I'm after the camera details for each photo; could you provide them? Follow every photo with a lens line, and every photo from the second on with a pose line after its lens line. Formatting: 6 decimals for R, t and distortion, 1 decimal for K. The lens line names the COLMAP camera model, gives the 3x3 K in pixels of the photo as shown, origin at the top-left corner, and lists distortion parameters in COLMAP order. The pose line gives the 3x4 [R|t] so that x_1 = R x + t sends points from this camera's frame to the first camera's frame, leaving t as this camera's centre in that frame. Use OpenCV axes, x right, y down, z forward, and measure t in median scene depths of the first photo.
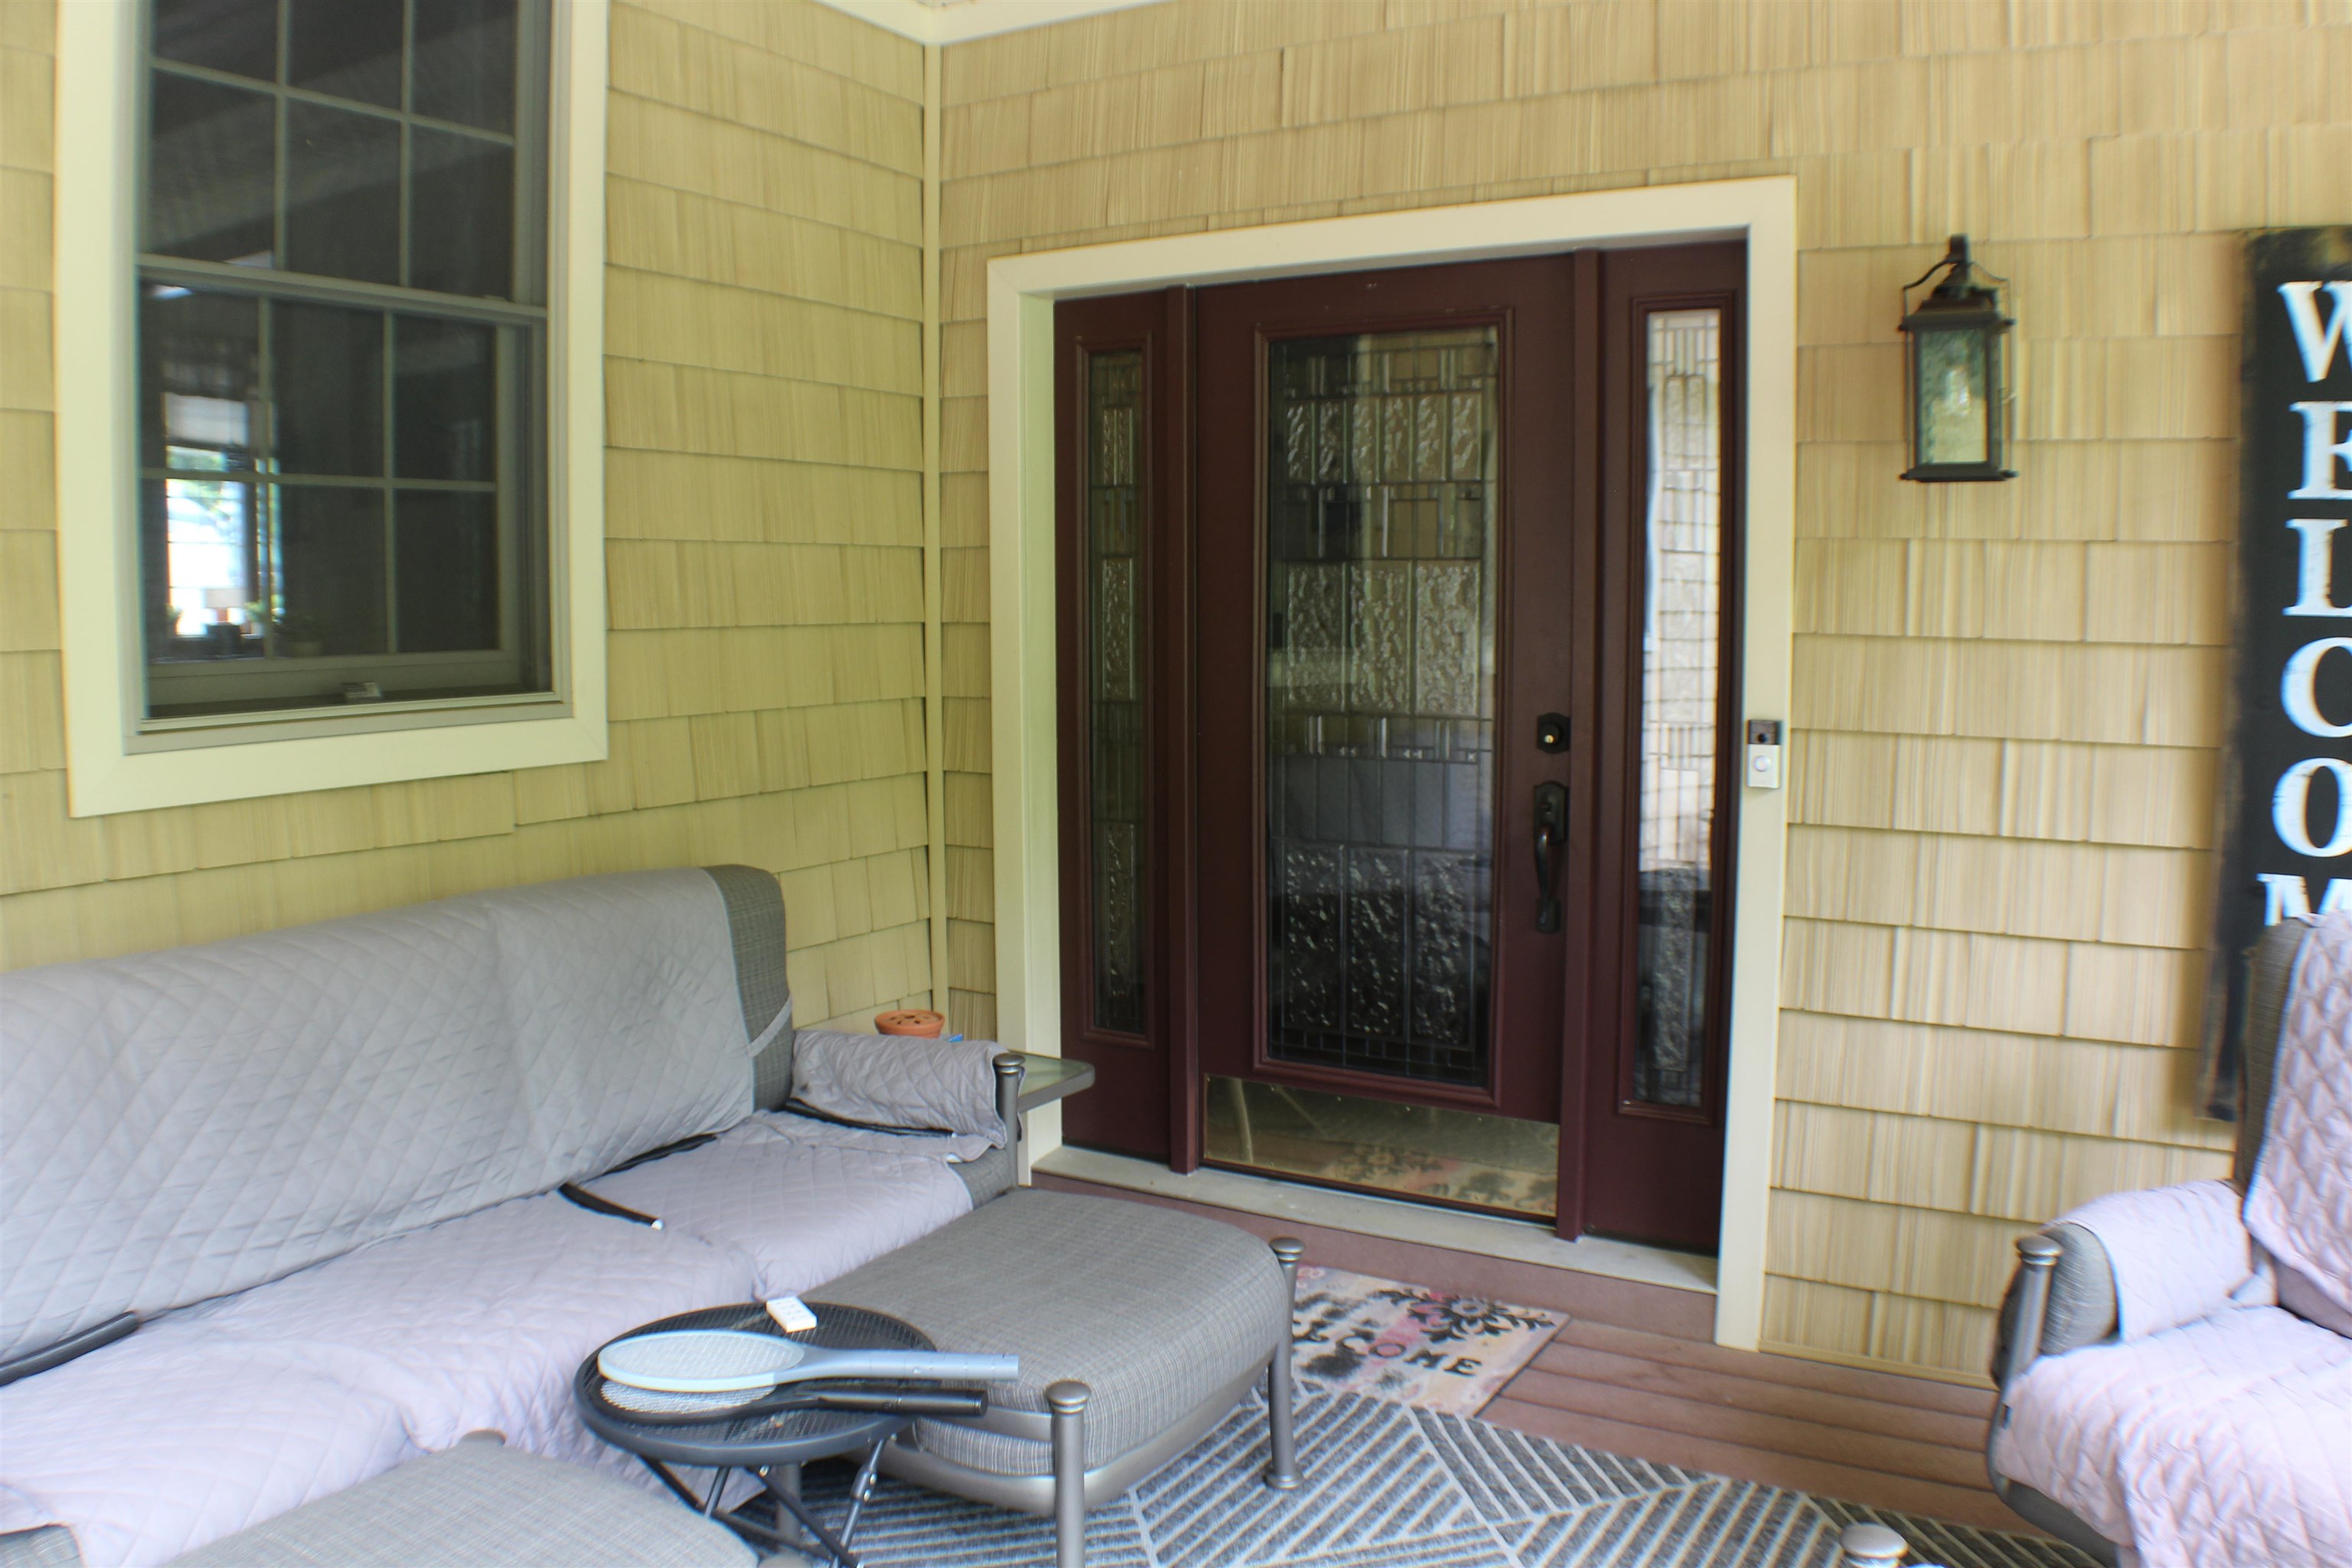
lens RADIAL K [[1785.1, 0, 981.5], [0, 1785.1, 758.5], [0, 0, 1]] dist [-0.103945, 0.000128]
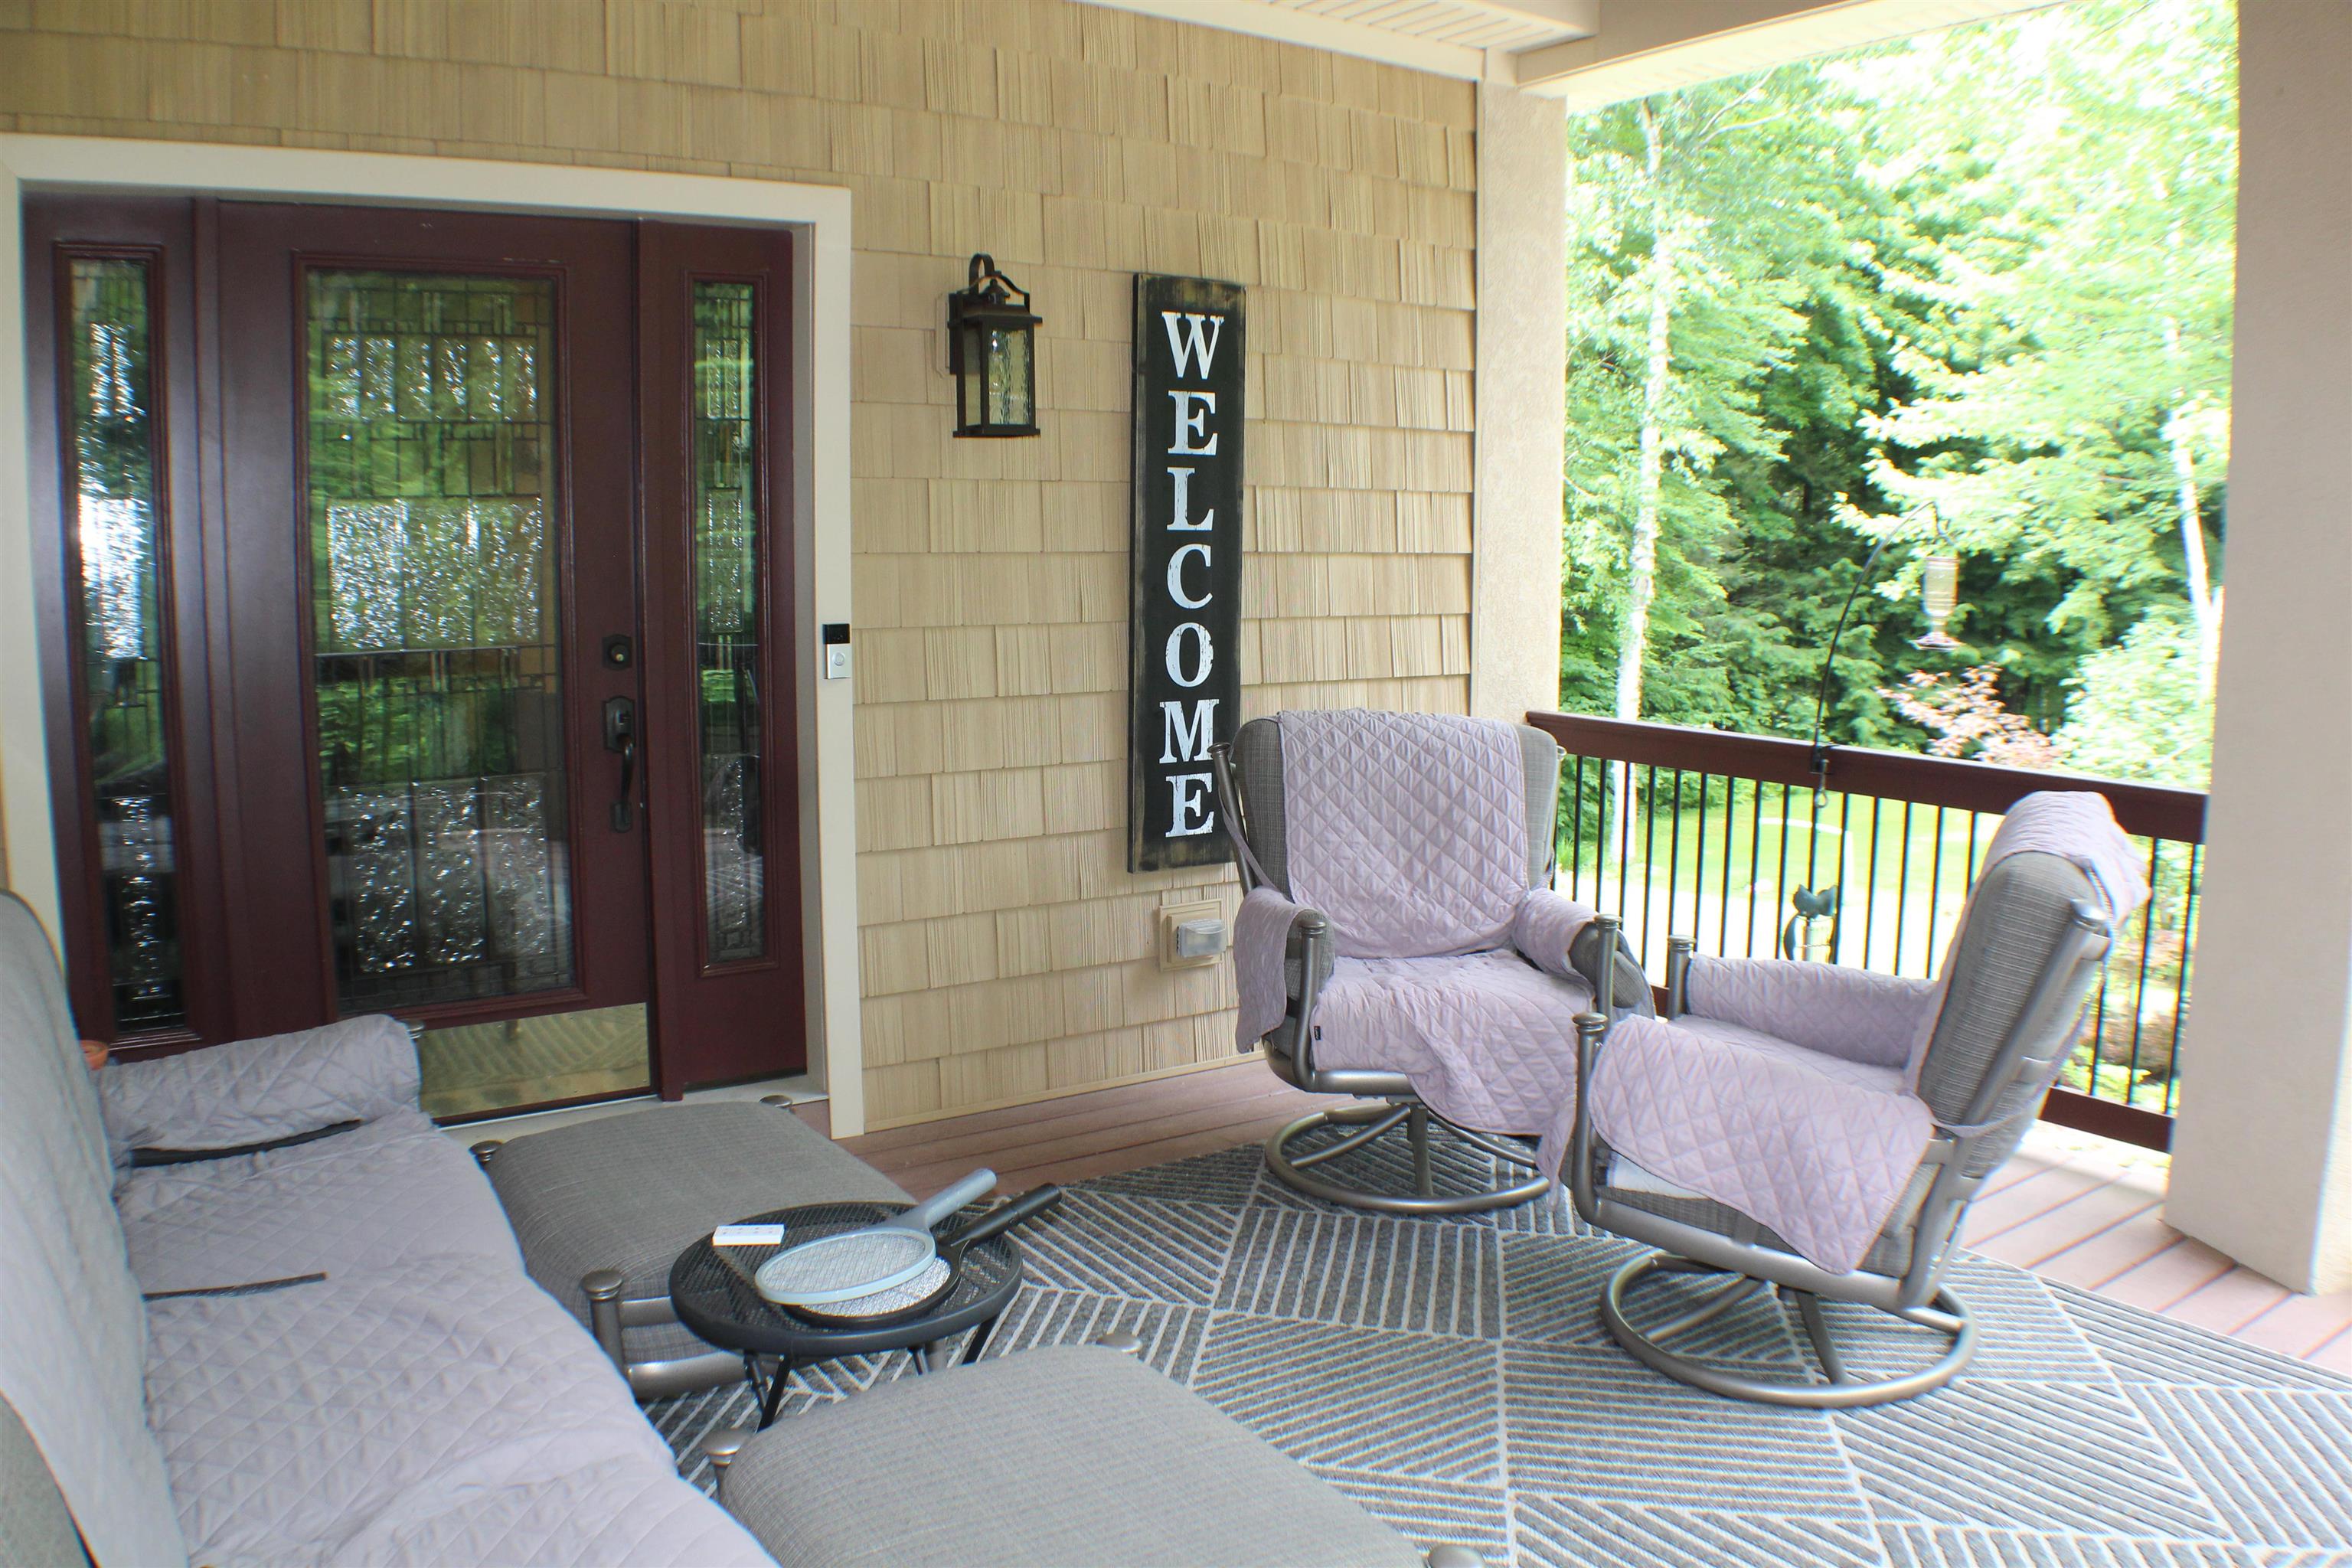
lens RADIAL K [[1813.1, 0, 1176.0], [0, 1813.1, 784.0], [0, 0, 1]] dist [-0.196758, 0.075506]
pose [[0.429137, -0.117245, 0.895598, -0.625216], [0.089383, 0.992185, 0.087061, 0.001233], [-0.898806, 0.042691, 0.436263, 0.247346]]
